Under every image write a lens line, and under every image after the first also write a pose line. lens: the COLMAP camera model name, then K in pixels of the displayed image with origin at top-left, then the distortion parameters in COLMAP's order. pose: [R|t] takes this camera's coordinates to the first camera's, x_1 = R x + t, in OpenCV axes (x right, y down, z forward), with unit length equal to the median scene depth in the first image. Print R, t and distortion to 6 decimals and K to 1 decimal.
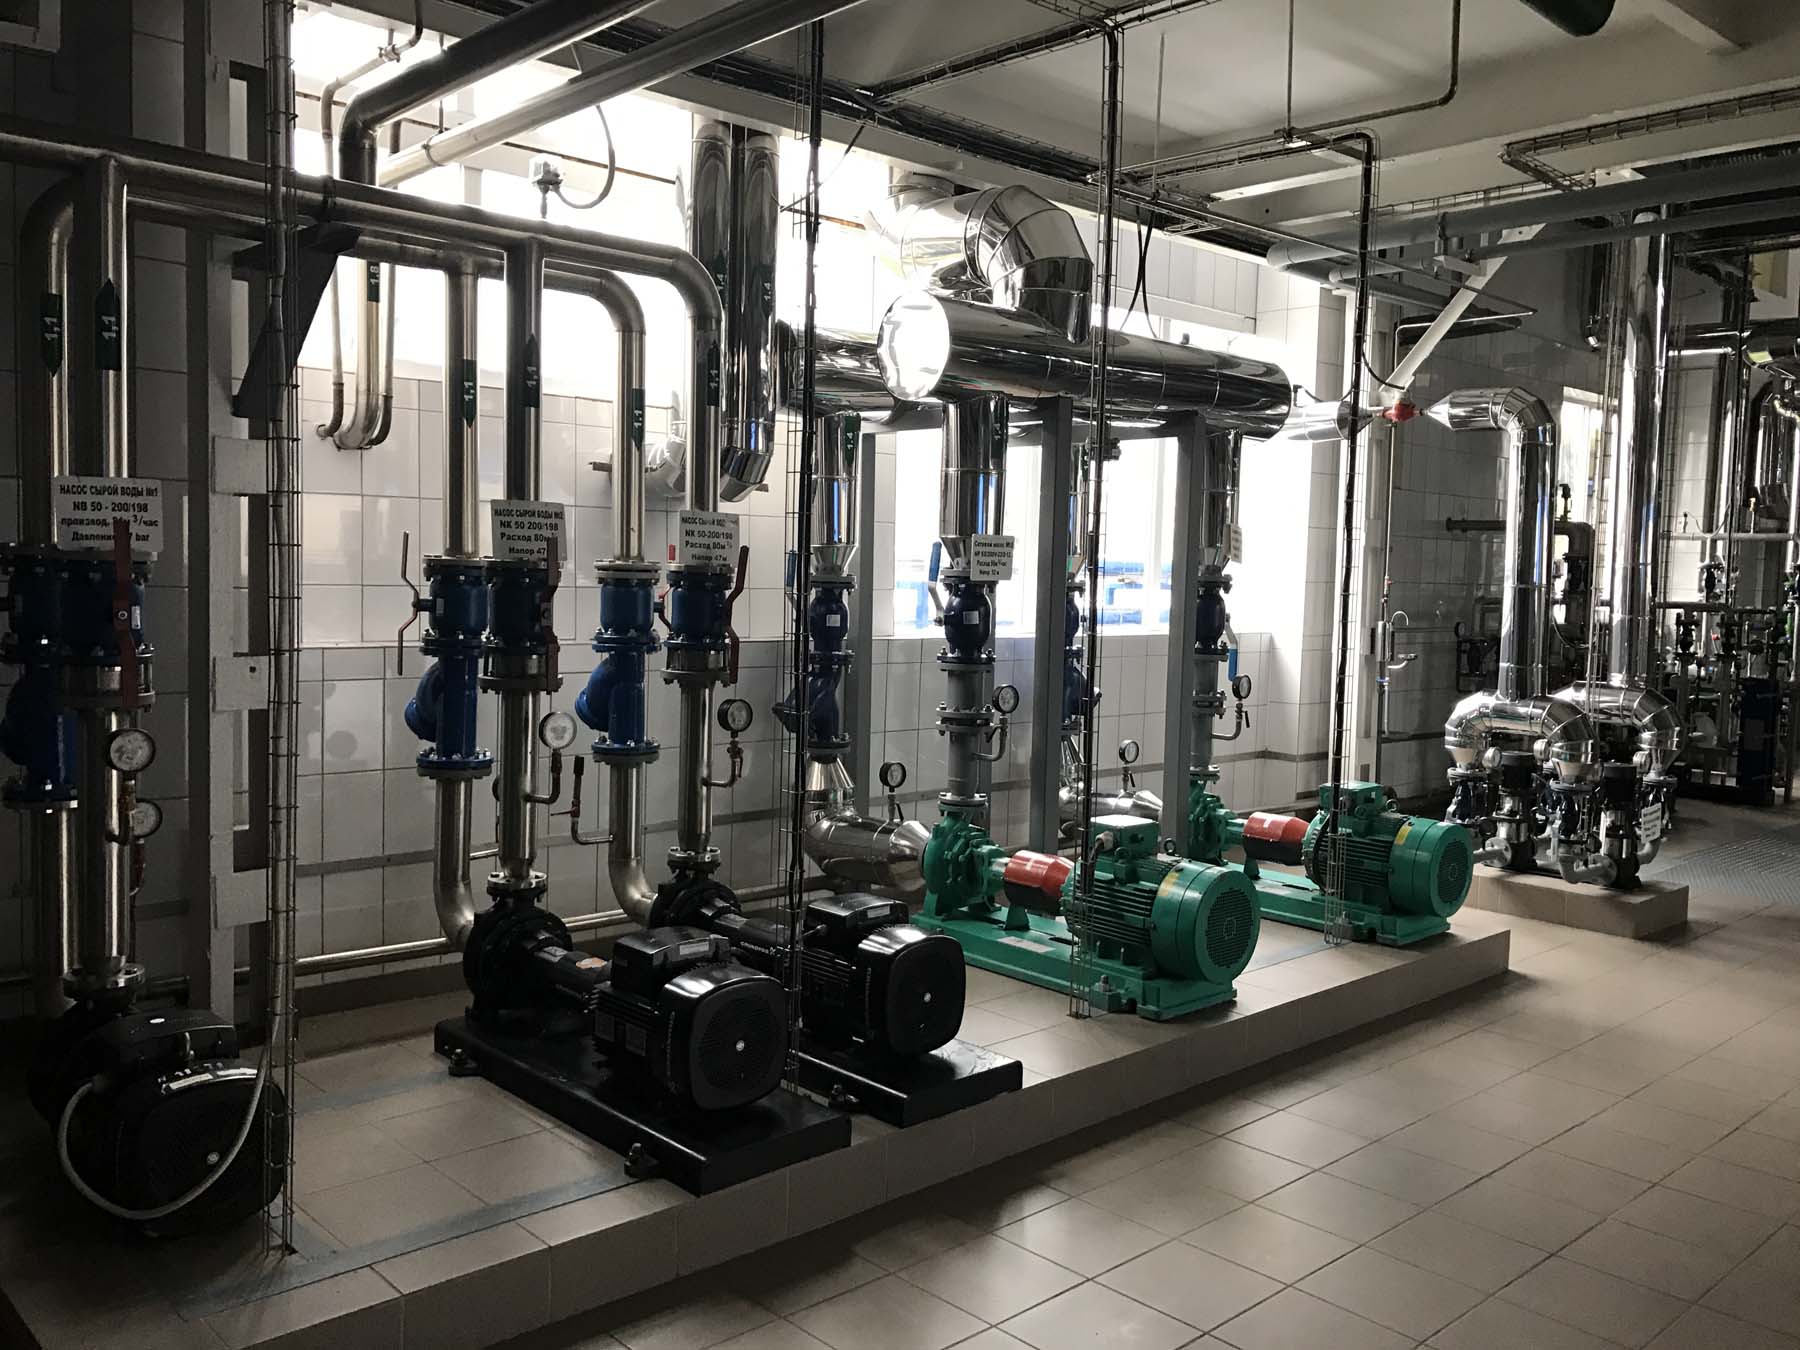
lens RADIAL K [[1486.8, 0, 905.0], [0, 1486.8, 668.9], [0, 0, 1]] dist [0.055707, 0.008278]
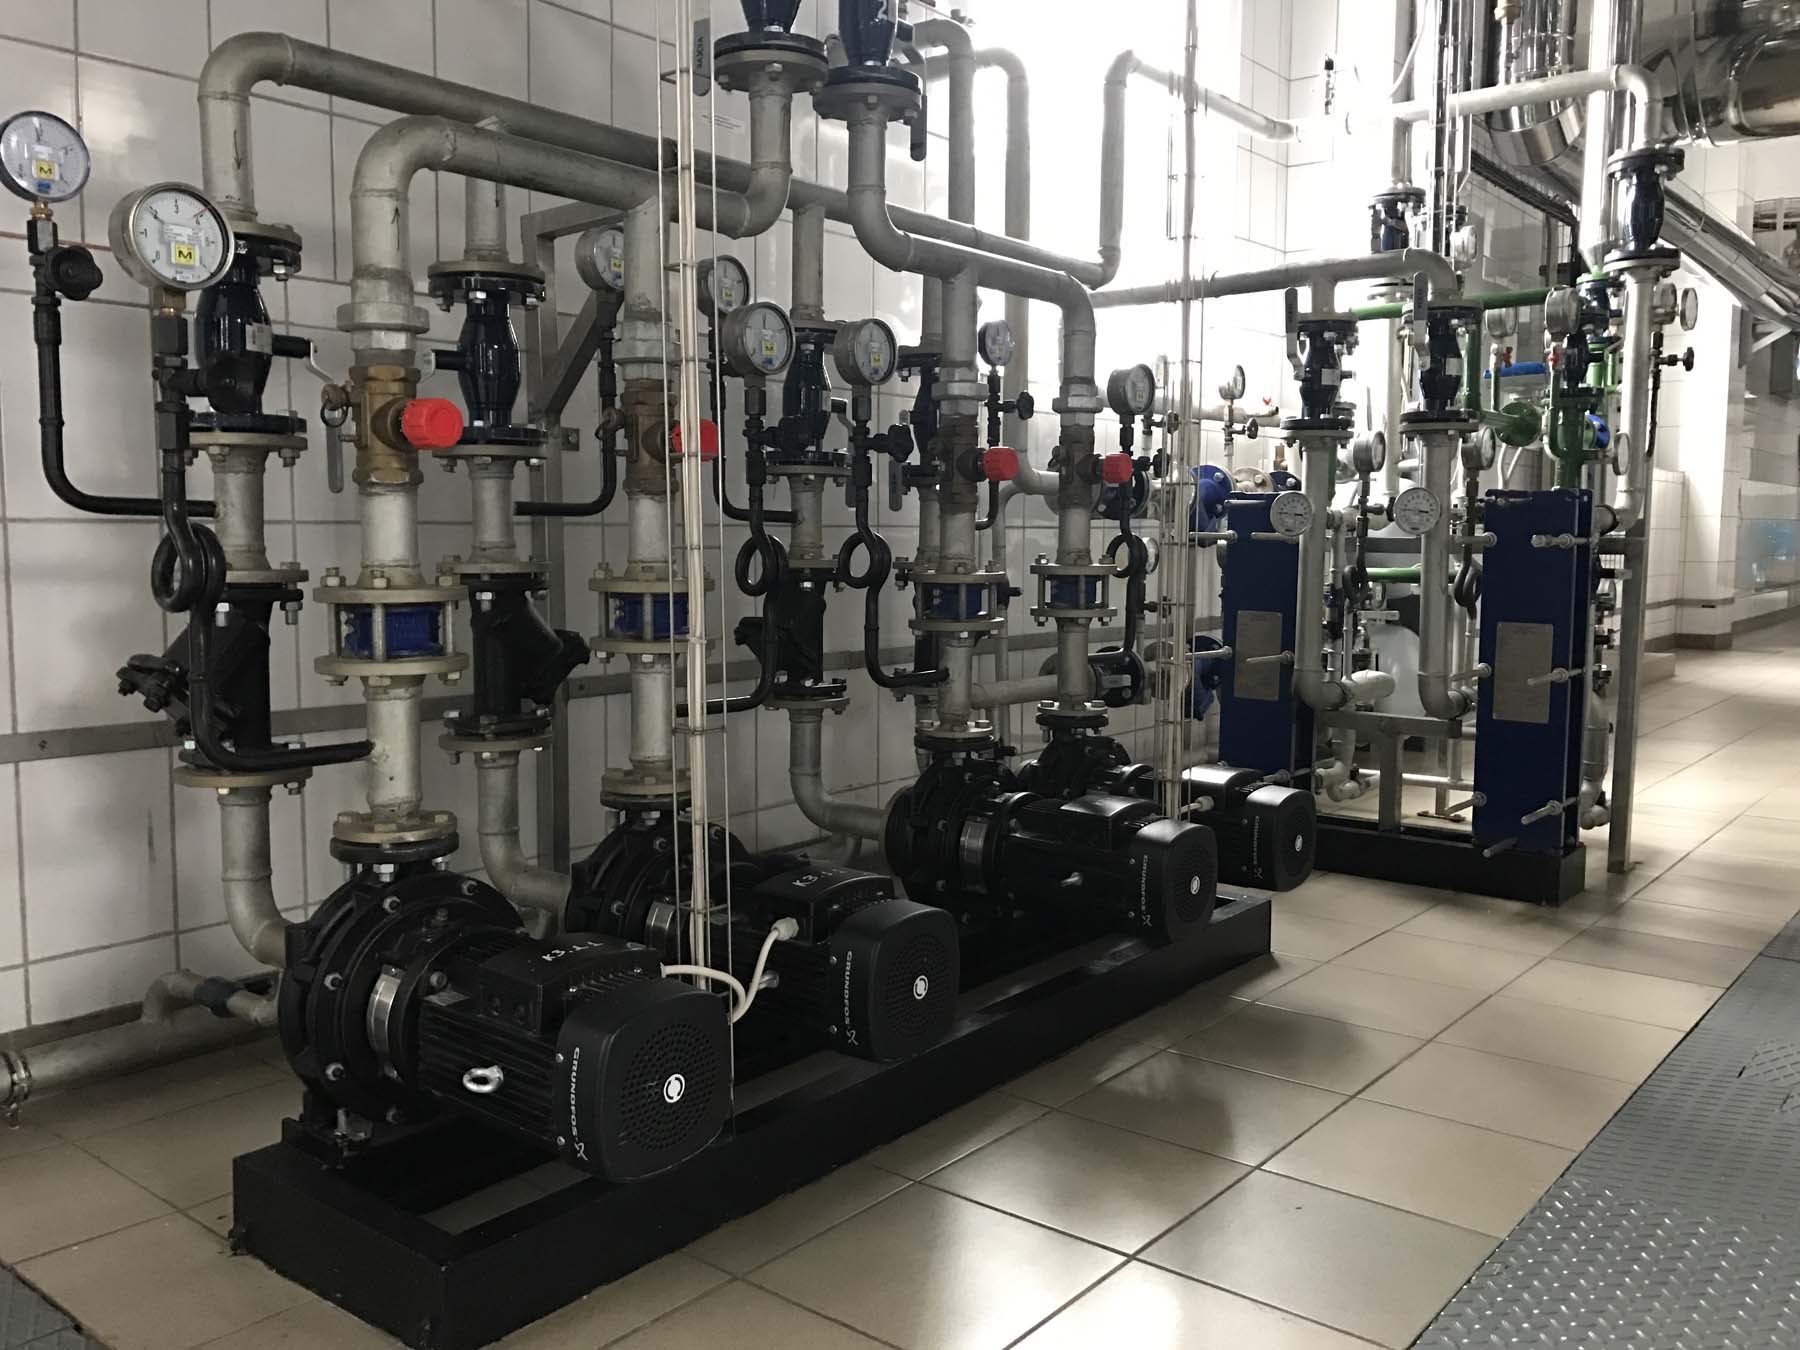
lens RADIAL K [[1486.8, 0, 897.6], [0, 1486.8, 673.8], [0, 0, 1]] dist [0.055707, 0.008278]
pose [[0.990129, -0.038338, 0.134815, 0.411081], [0.034845, 0.998996, 0.028174, 0.032061], [-0.135760, -0.023199, 0.990470, 0.746960]]
